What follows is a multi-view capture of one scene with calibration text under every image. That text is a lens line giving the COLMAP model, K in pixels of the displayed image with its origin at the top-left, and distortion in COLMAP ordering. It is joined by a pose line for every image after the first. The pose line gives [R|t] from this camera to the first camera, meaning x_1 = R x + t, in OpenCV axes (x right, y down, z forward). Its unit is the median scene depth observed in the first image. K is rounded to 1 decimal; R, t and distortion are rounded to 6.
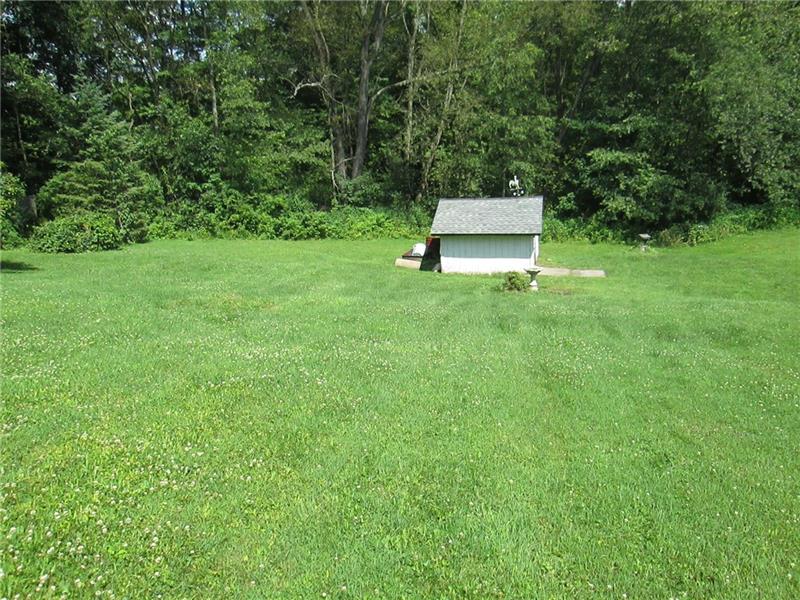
lens RADIAL K [[654.0, 0, 395.5], [0, 654.0, 285.0], [0, 0, 1]] dist [-0.002615, -0.003786]
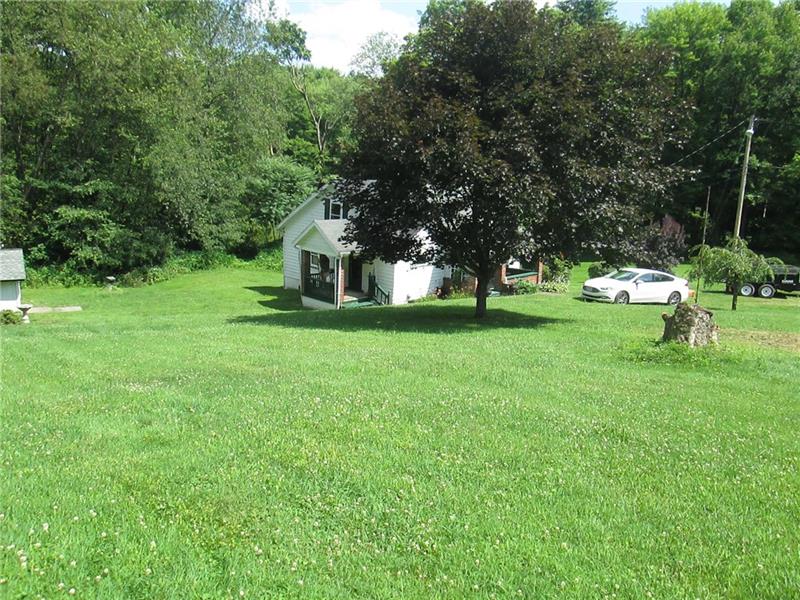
lens RADIAL K [[654.0, 0, 395.5], [0, 654.0, 285.0], [0, 0, 1]] dist [-0.002615, -0.003786]
pose [[0.716078, -0.055844, 0.695783, -0.085817], [0.103675, 0.994247, -0.026900, 0.023706], [-0.690278, 0.091398, 0.717749, -0.232473]]
